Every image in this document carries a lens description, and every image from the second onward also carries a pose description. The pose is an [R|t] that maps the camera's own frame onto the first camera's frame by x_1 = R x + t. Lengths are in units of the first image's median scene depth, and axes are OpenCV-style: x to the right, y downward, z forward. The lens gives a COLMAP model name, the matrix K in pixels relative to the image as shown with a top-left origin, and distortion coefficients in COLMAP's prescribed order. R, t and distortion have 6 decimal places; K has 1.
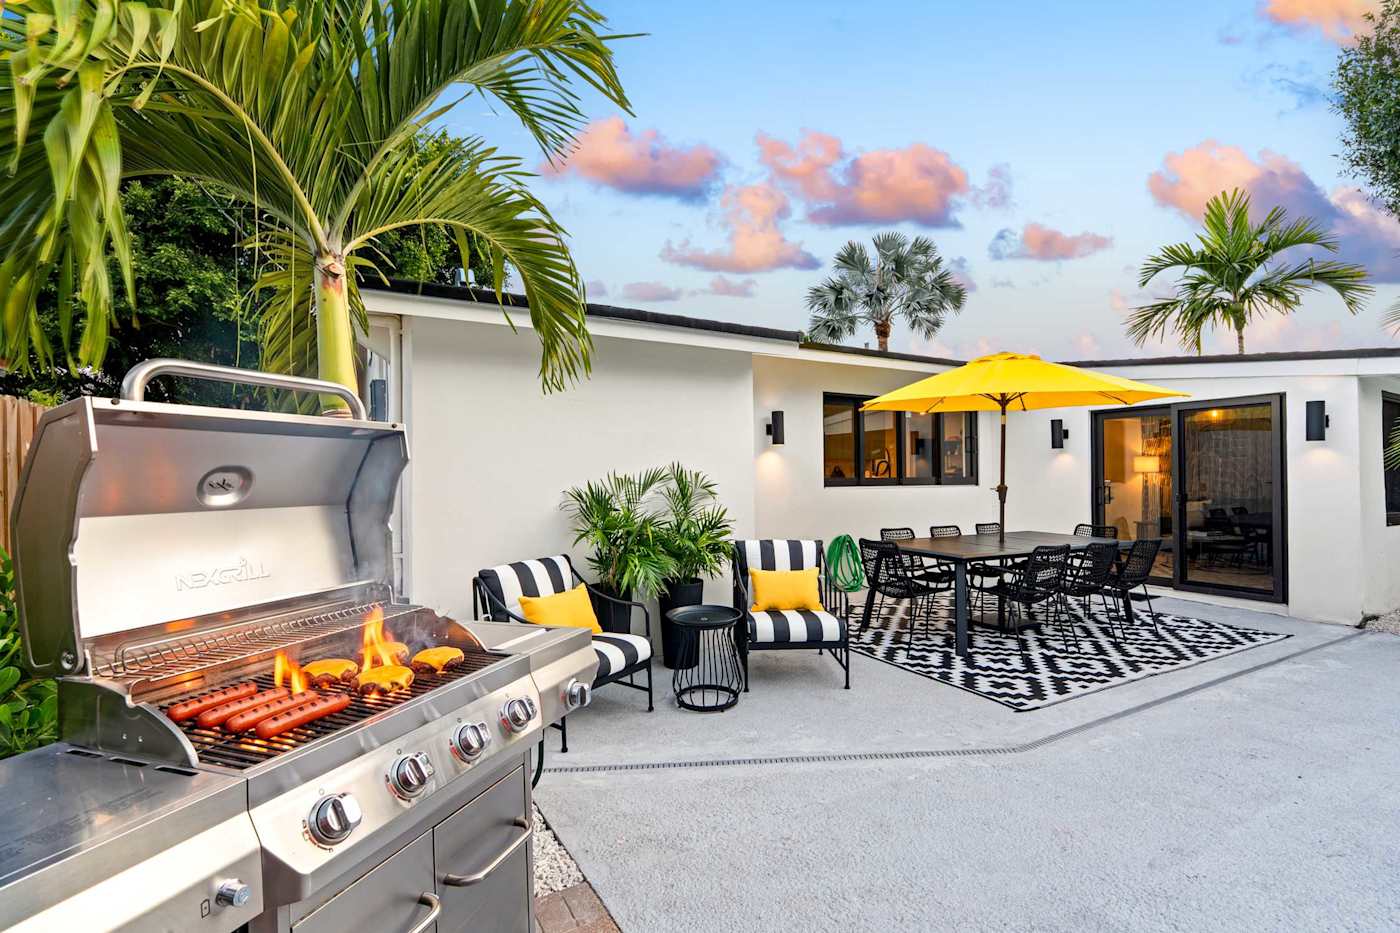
lens RADIAL K [[631.1, 0, 699.9], [0, 631.1, 472.3], [0, 0, 1]] dist [-0.005295, 0.000313]
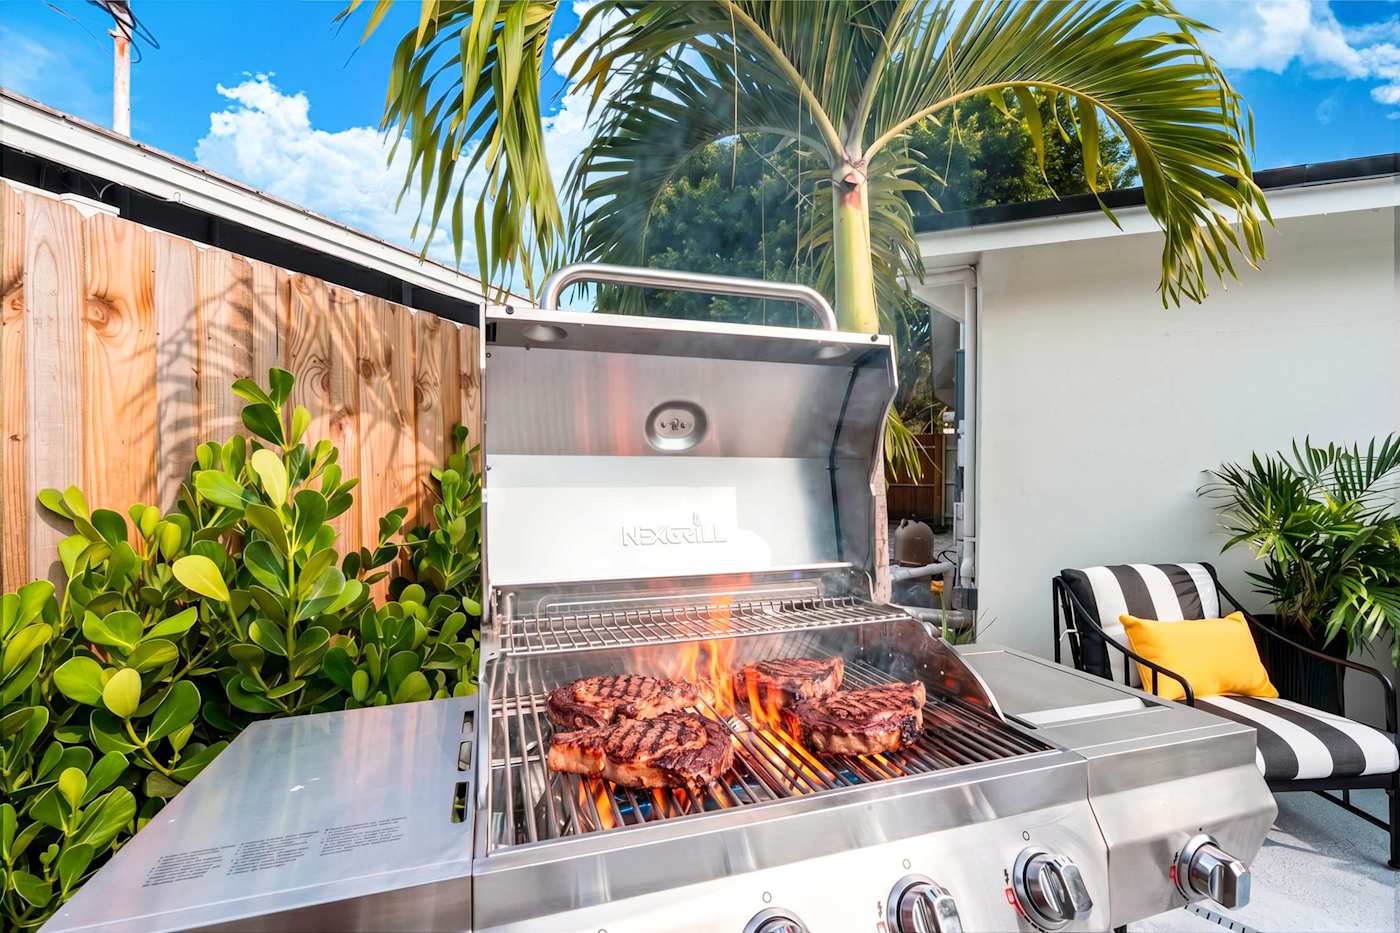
lens RADIAL K [[631.1, 0, 695.1], [0, 631.1, 464.5], [0, 0, 1]] dist [-0.005295, 0.000313]
pose [[0.620163, 0.012426, -0.784374, -0.034813], [-0.003968, 0.999911, 0.012703, 0.024168], [0.784463, -0.004766, 0.620158, 0.200002]]
